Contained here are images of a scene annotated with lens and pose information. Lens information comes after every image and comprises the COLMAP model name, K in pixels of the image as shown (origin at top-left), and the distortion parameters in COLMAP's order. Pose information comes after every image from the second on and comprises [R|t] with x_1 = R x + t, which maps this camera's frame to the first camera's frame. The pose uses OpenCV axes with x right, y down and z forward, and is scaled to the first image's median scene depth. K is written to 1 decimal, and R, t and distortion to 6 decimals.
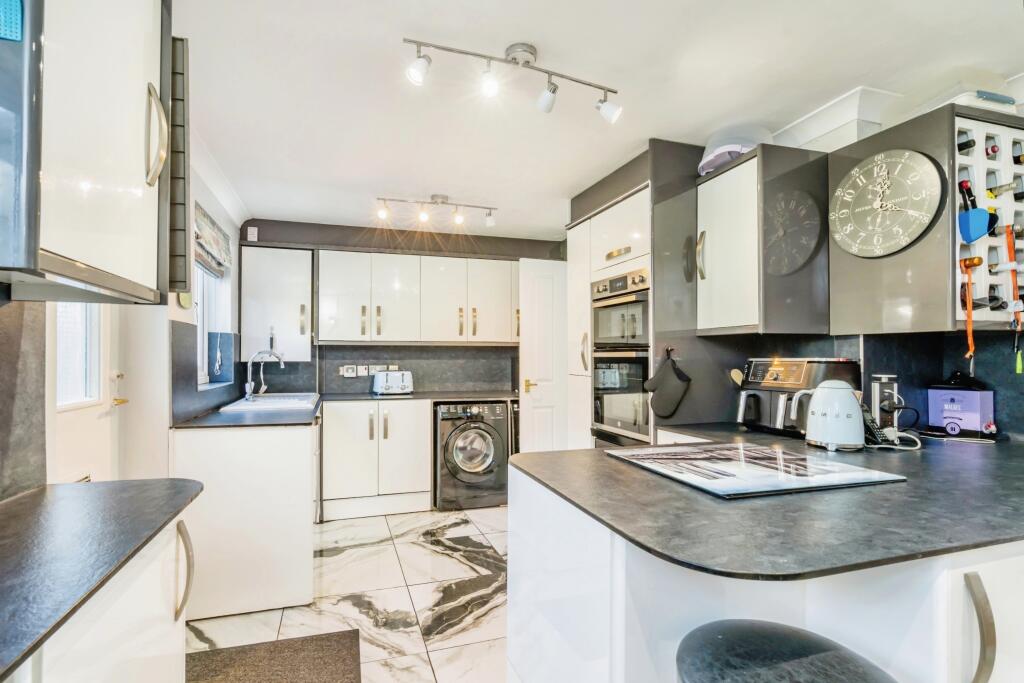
lens RADIAL K [[480.2, 0, 511.5], [0, 480.2, 346.7], [0, 0, 1]] dist [0.000691, -0.000054]
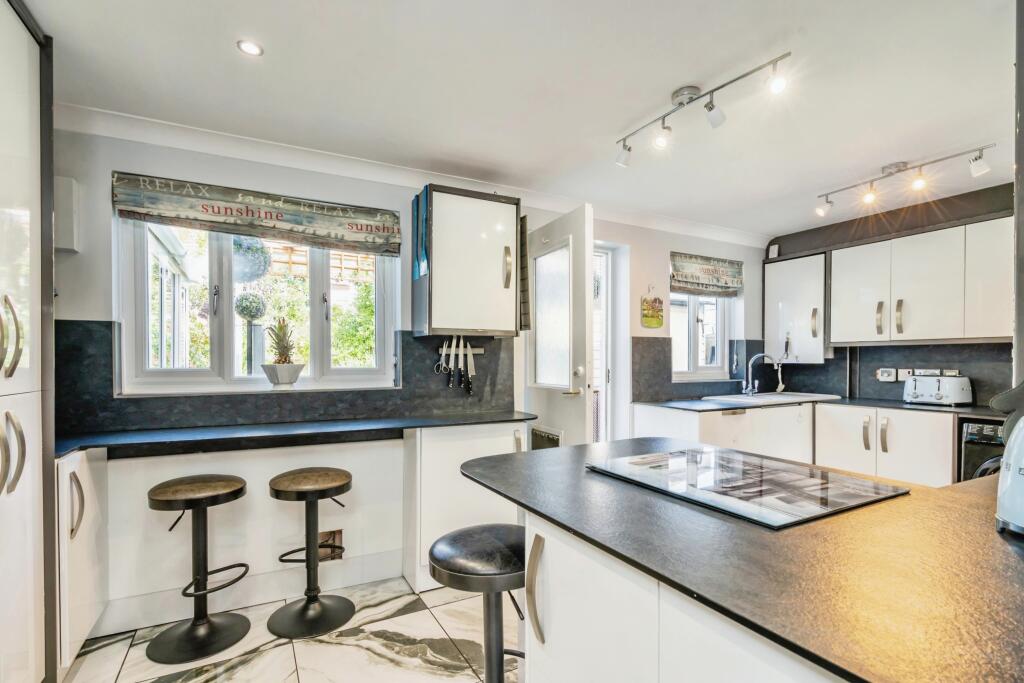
lens RADIAL K [[480.2, 0, 502.3], [0, 480.2, 364.3], [0, 0, 1]] dist [0.000691, -0.000054]
pose [[0.191259, 0.010453, -0.981484, 0.444692], [0.021231, 0.999665, 0.014783, 0.002669], [0.981310, -0.023666, 0.190973, 0.139038]]
